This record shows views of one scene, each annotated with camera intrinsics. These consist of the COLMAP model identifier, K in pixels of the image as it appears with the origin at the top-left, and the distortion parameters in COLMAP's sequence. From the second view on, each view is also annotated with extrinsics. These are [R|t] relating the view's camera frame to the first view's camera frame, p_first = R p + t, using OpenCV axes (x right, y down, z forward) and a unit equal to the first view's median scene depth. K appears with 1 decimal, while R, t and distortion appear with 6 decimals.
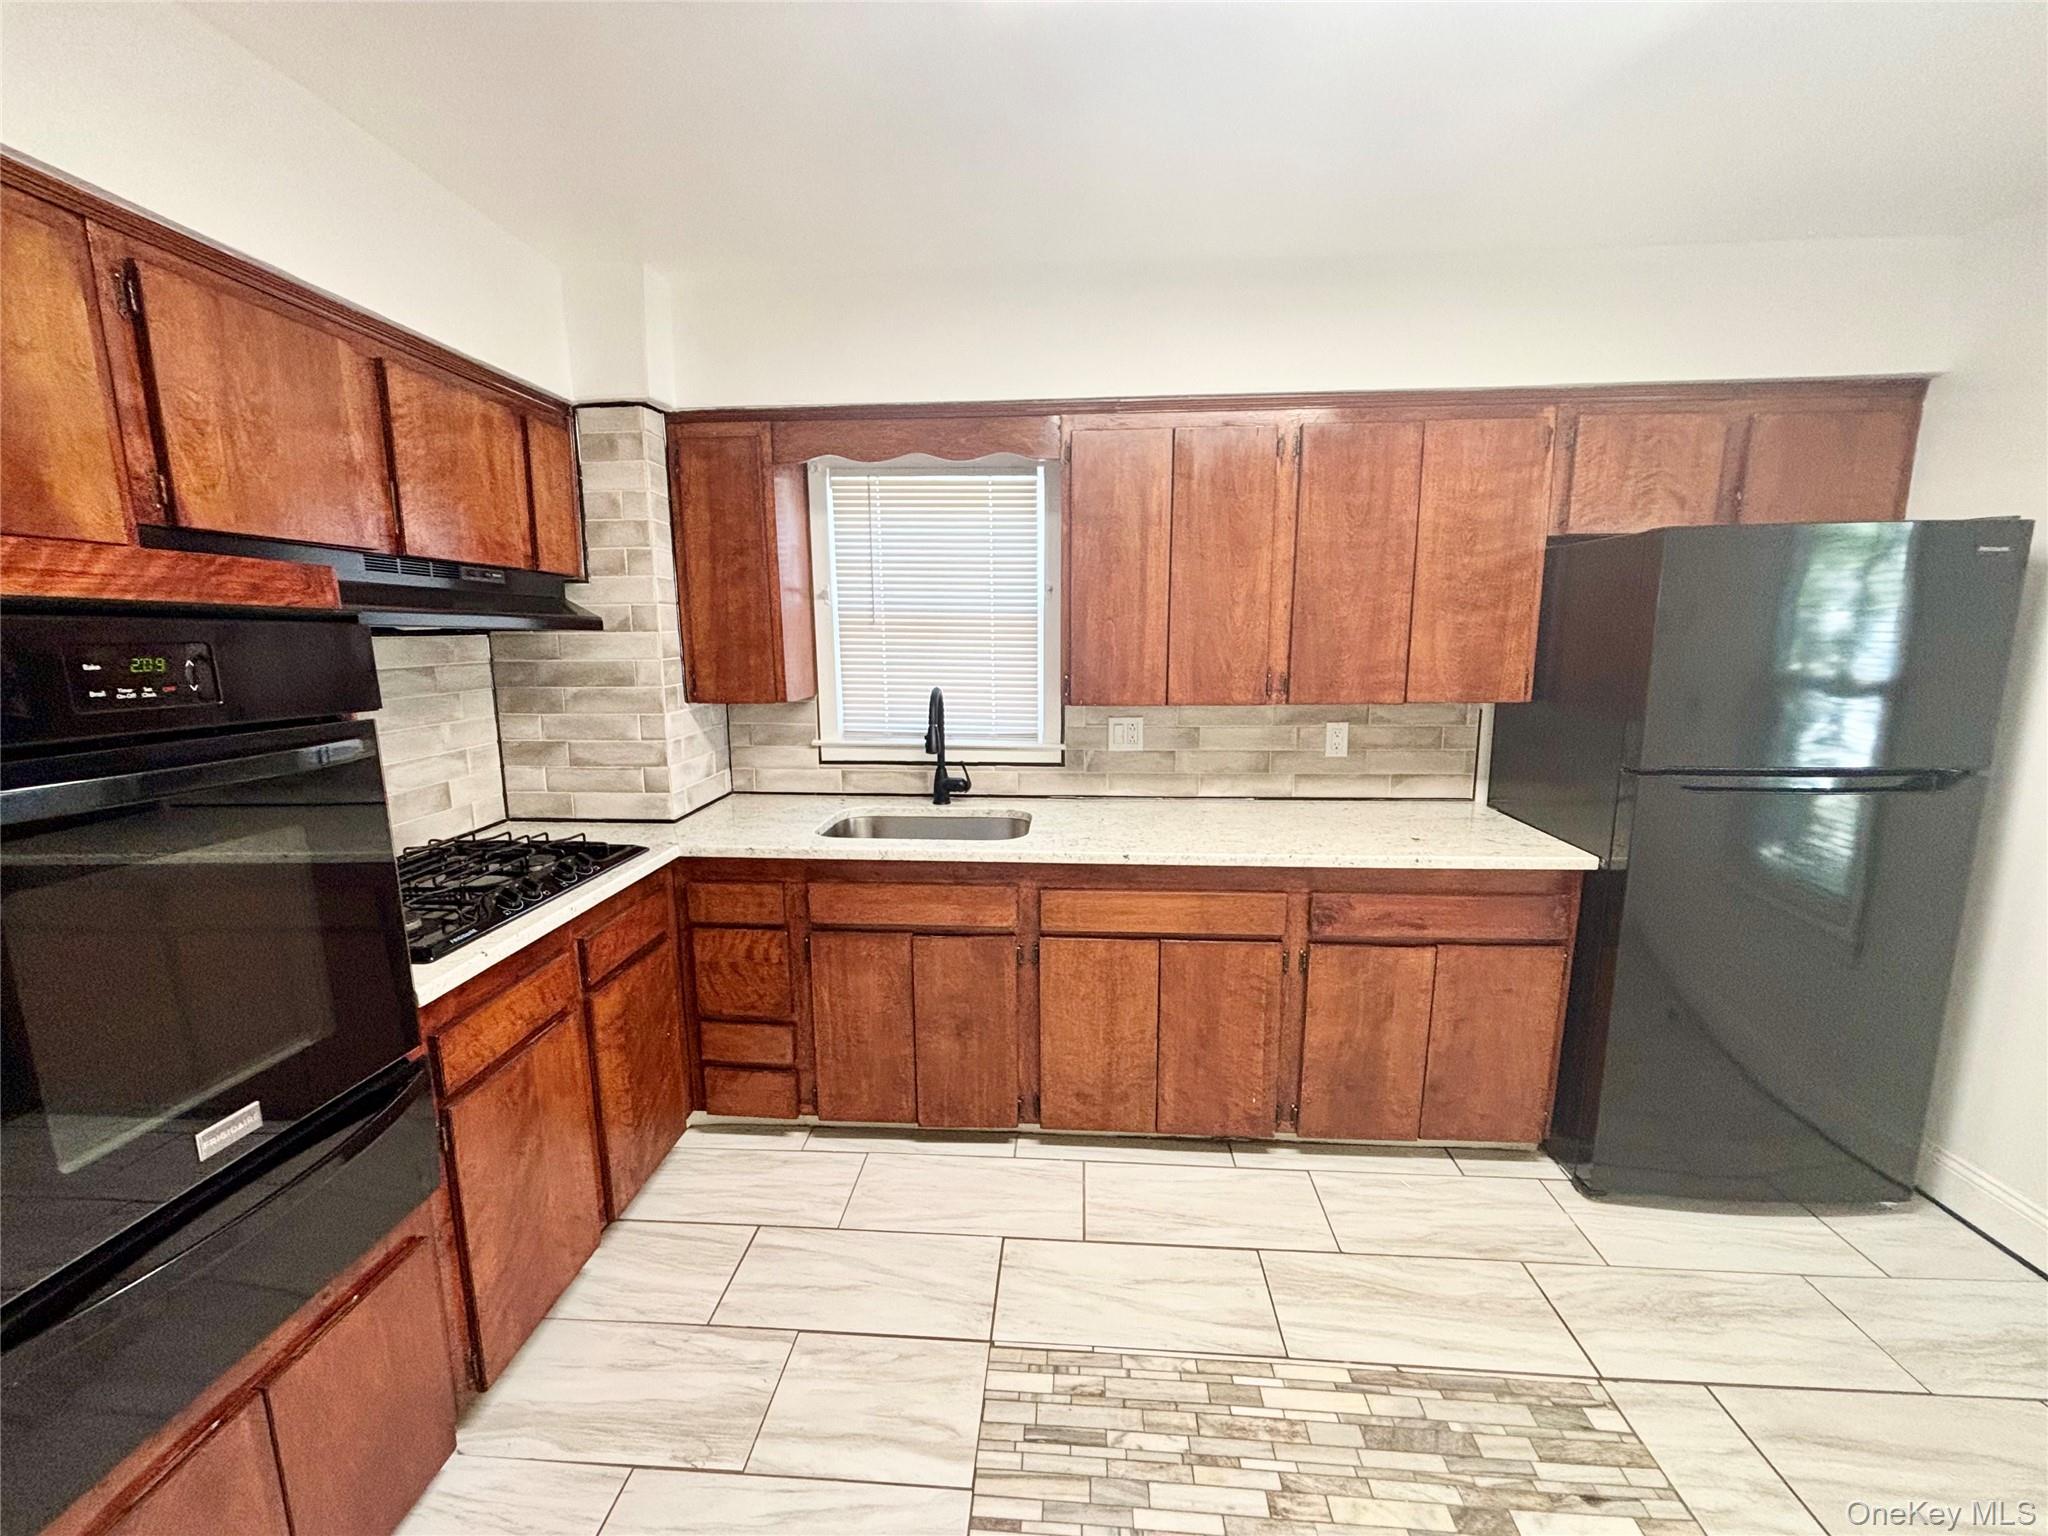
lens RADIAL K [[831.8, 0, 1021.6], [0, 831.8, 769.2], [0, 0, 1]] dist [-0.000685, 0.000305]
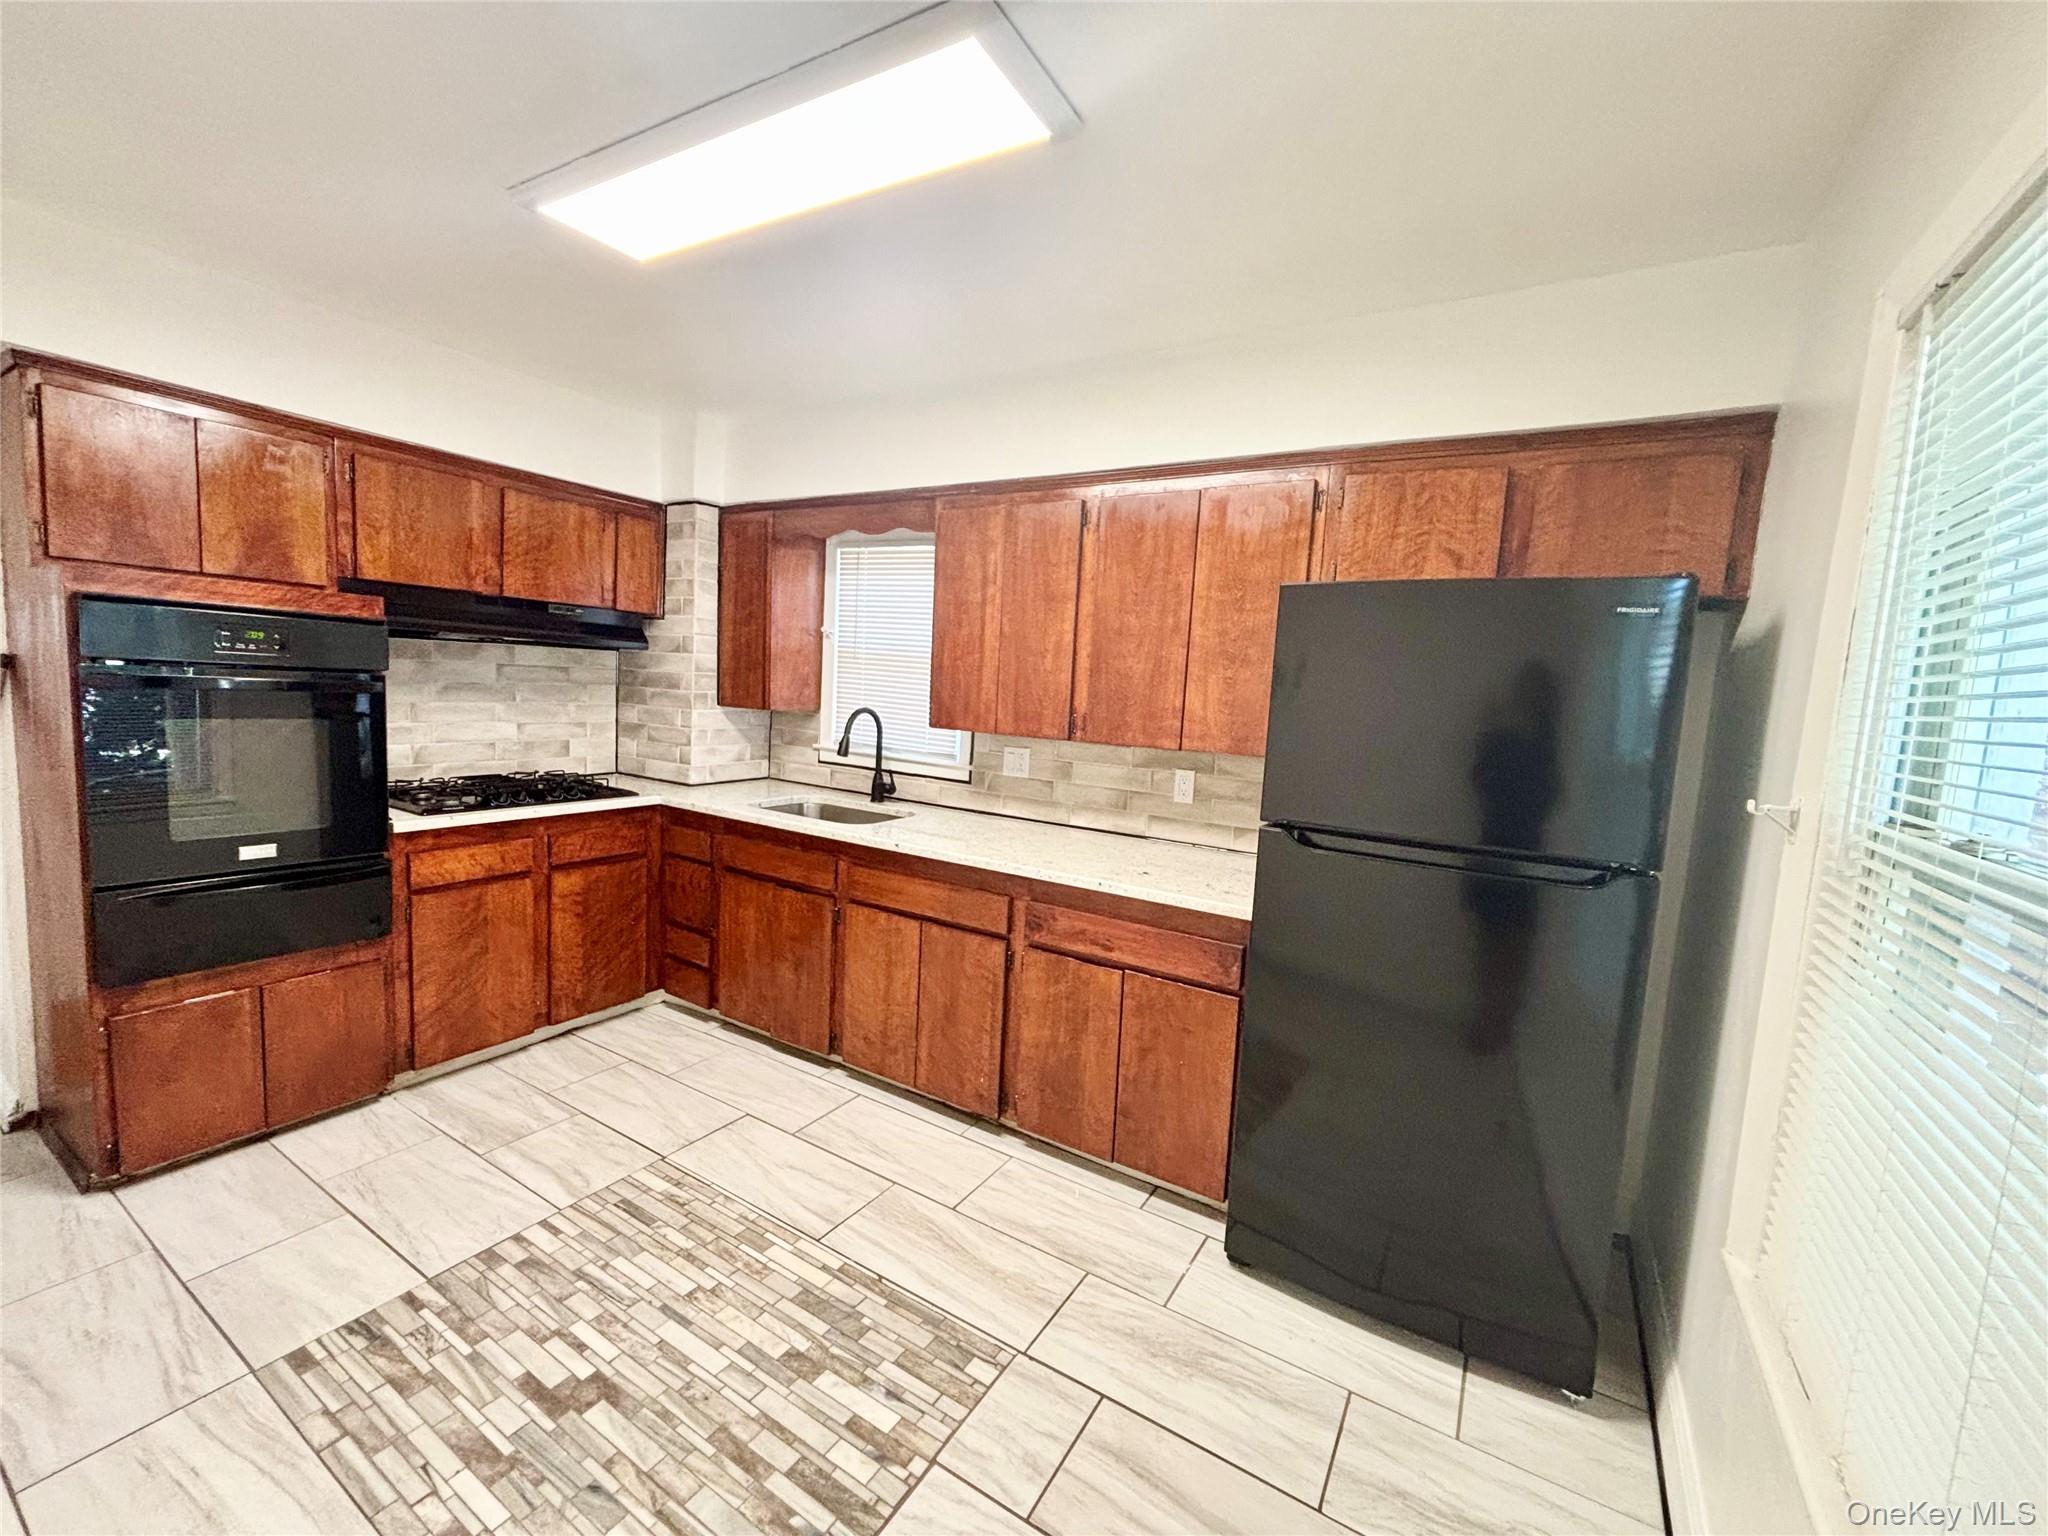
lens RADIAL K [[834.3, 0, 1020.2], [0, 834.3, 768.9], [0, 0, 1]] dist [-0.001918, 0.000416]
pose [[0.886734, 0.103781, -0.450480, 0.797218], [-0.138010, 0.989466, -0.043710, 0.020775], [0.441198, 0.100930, 0.891716, -0.032623]]
